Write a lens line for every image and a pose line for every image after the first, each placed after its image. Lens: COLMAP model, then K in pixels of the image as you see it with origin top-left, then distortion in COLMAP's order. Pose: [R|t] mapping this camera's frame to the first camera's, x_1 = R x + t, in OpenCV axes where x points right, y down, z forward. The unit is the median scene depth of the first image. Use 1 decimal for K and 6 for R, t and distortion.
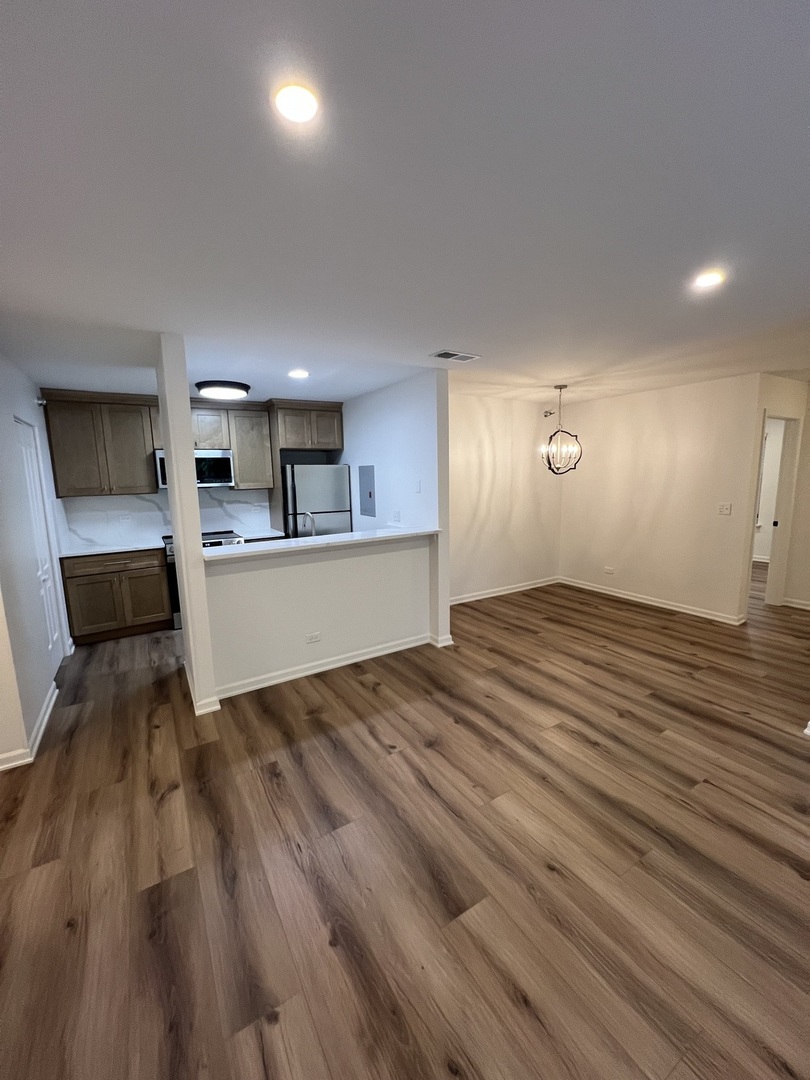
lens RADIAL K [[433.1, 0, 404.0], [0, 433.1, 537.4], [0, 0, 1]] dist [-0.002560, 0.000629]
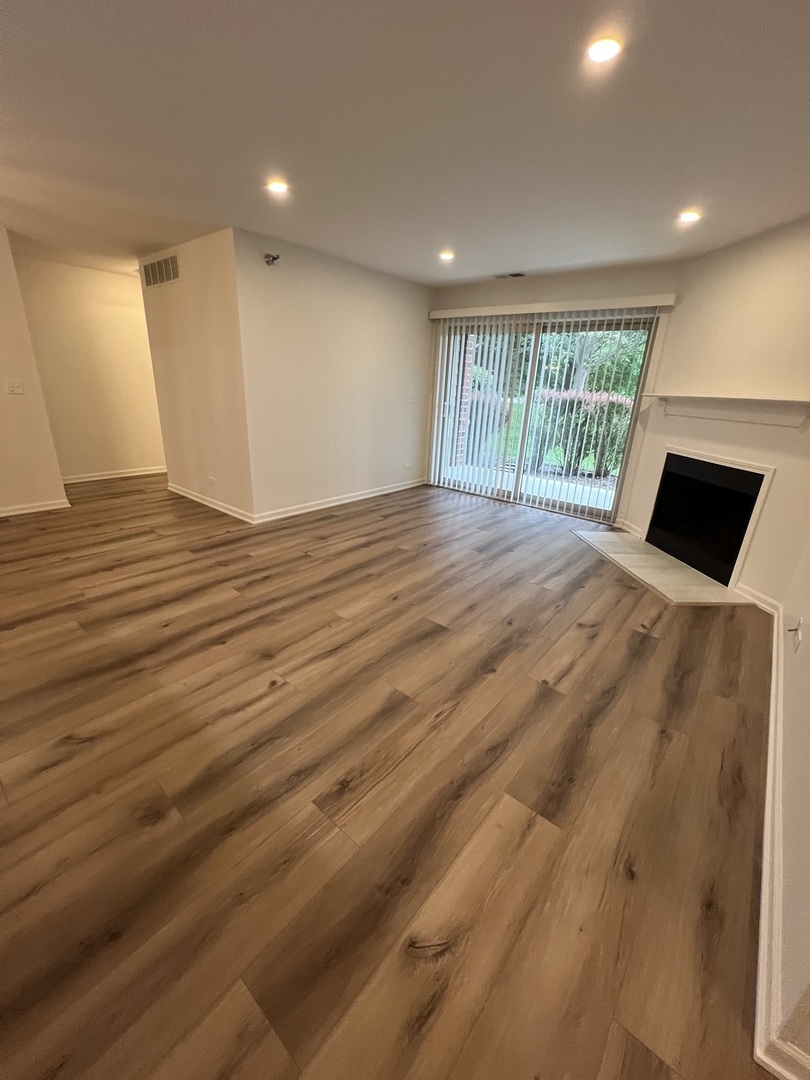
lens RADIAL K [[433.1, 0, 404.0], [0, 433.1, 537.4], [0, 0, 1]] dist [-0.002560, 0.000629]
pose [[-0.318432, -0.310375, 0.895694, -0.640484], [0.106277, 0.927233, 0.359087, -0.019696], [-0.941969, 0.209537, -0.262275, 0.813925]]
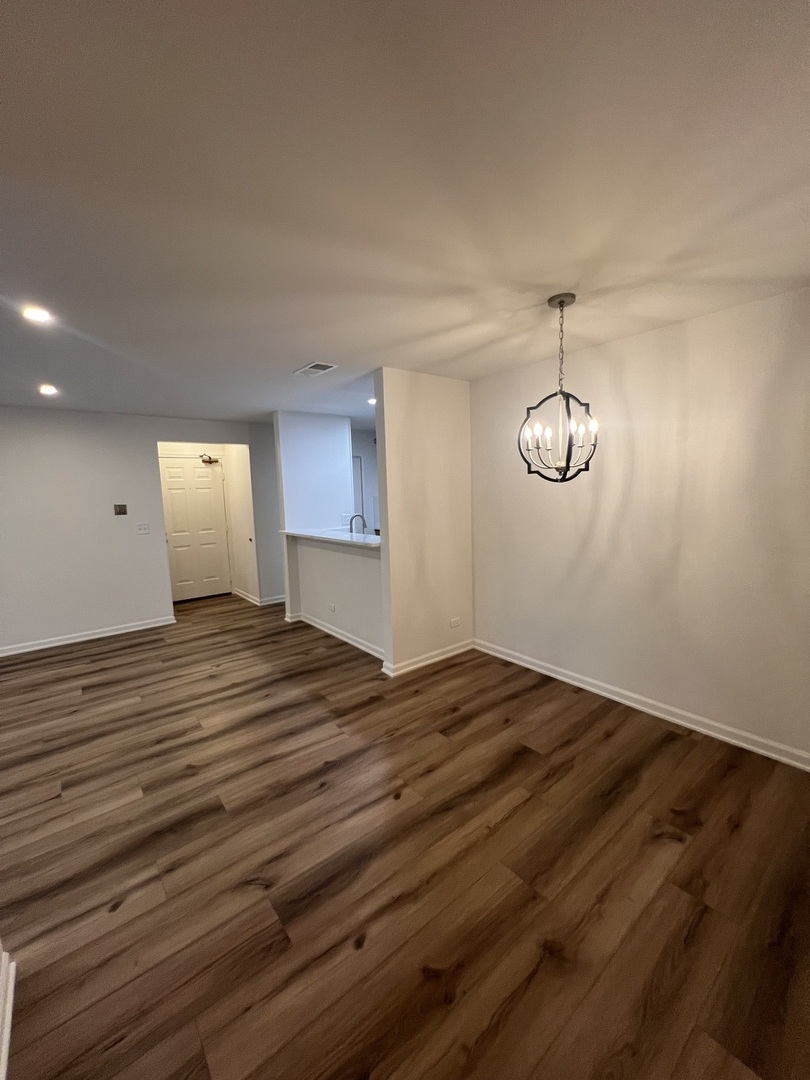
lens RADIAL K [[433.1, 0, 404.0], [0, 433.1, 537.4], [0, 0, 1]] dist [-0.002560, 0.000629]
pose [[0.124789, 0.130749, -0.983531, 1.312012], [-0.122145, 0.985763, 0.115548, -0.190850], [0.984636, 0.105715, 0.138982, 1.216899]]
